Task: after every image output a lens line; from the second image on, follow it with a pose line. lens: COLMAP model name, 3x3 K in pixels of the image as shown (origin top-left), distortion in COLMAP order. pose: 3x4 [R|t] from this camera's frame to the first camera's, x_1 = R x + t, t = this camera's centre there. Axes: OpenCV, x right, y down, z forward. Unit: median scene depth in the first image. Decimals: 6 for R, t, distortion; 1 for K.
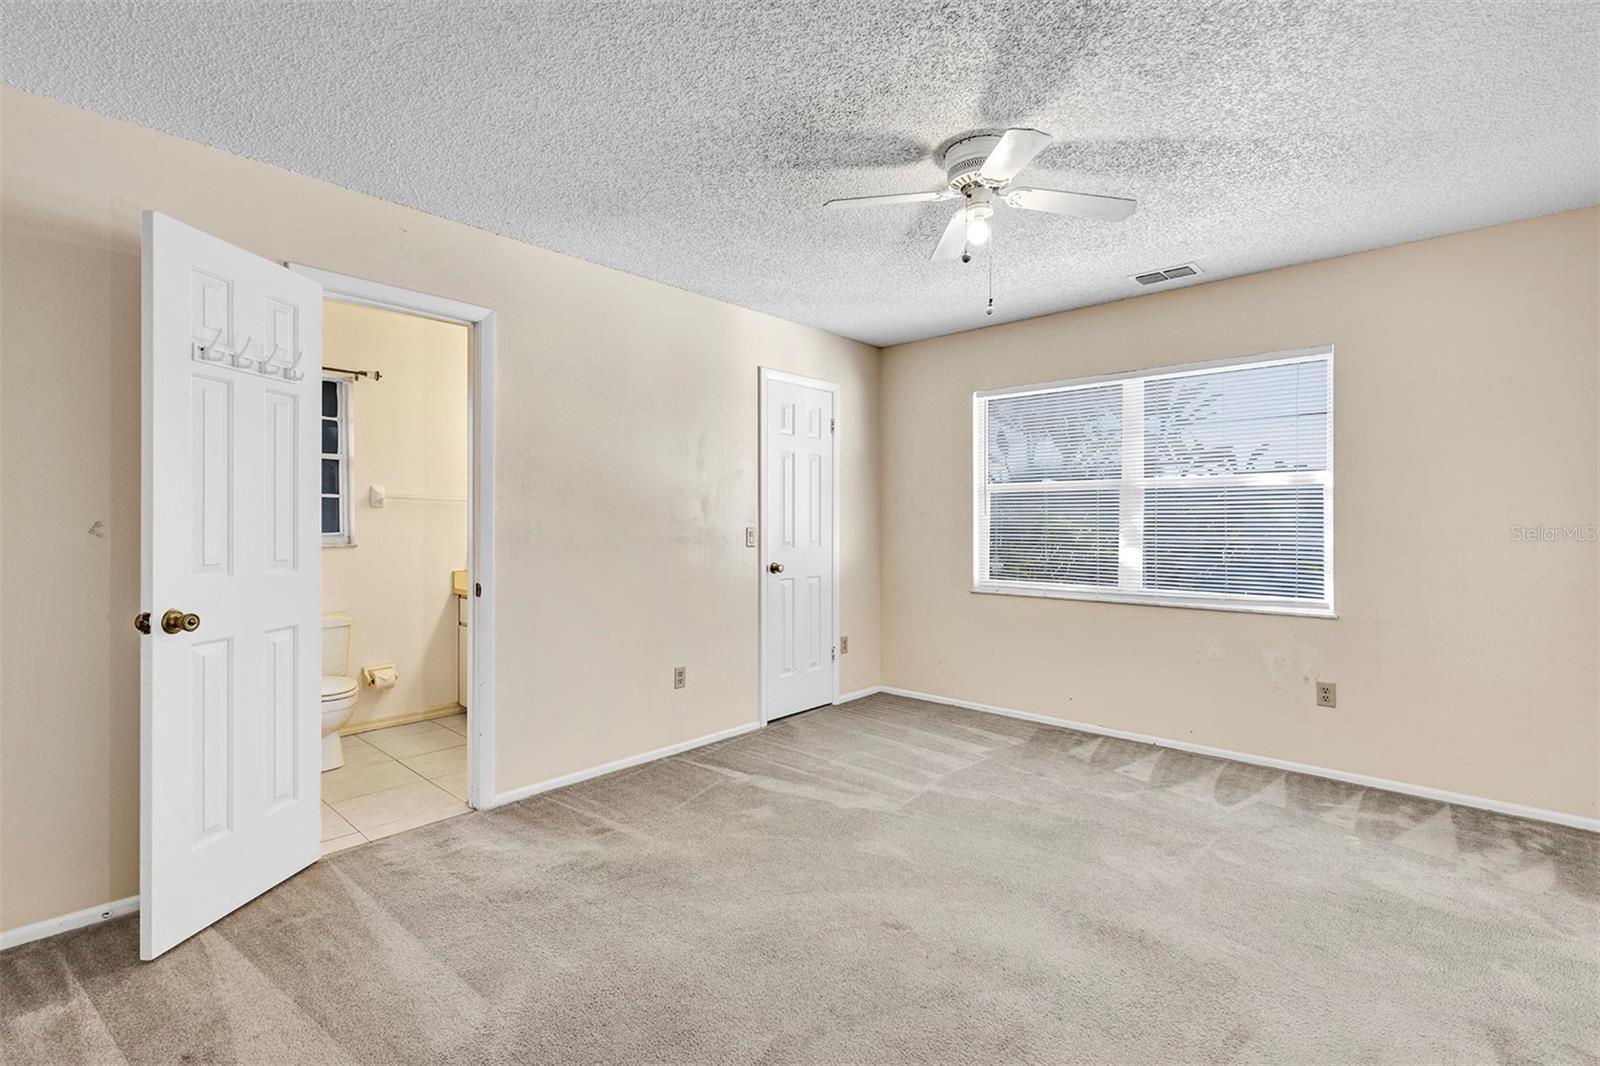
lens RADIAL K [[714.7, 0, 794.5], [0, 714.7, 529.5], [0, 0, 1]] dist [-0.000670, 0.000064]
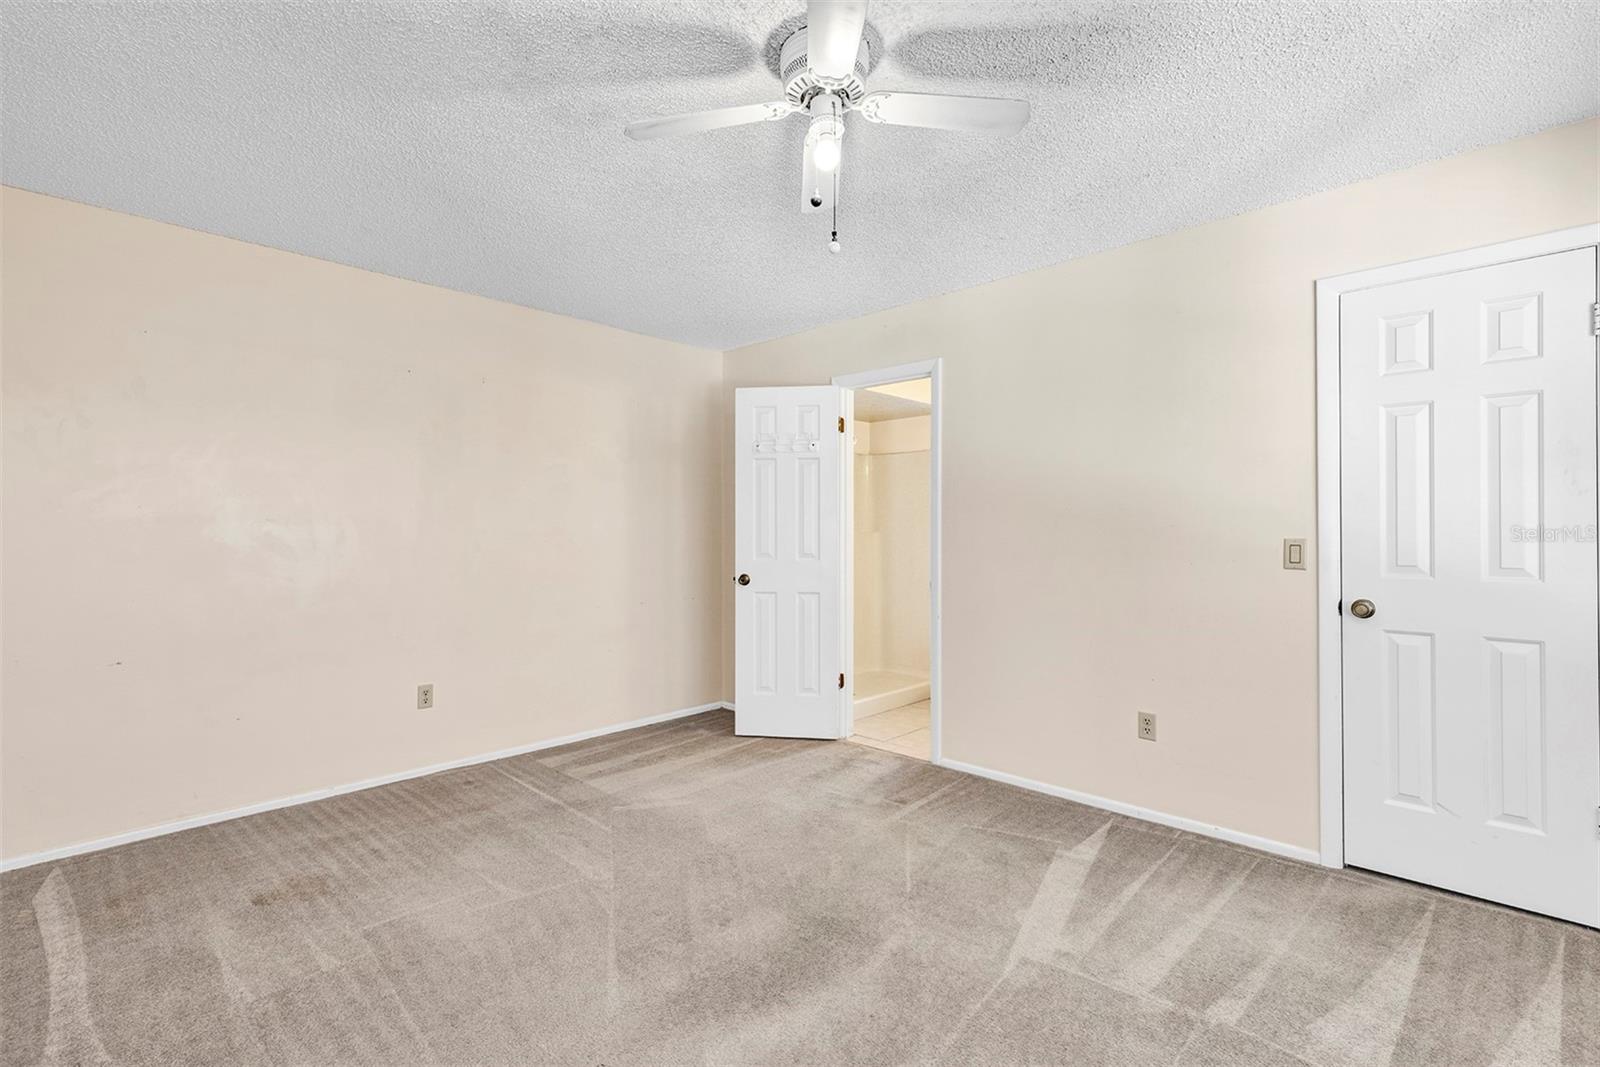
lens RADIAL K [[730.5, 0, 793.0], [0, 730.5, 533.7], [0, 0, 1]] dist [0.007782, 0.000678]
pose [[-0.020668, 0.003309, -0.999781, 0.138836], [-0.008059, 0.999961, 0.003477, -0.001491], [0.999754, 0.008129, -0.020641, 0.130012]]
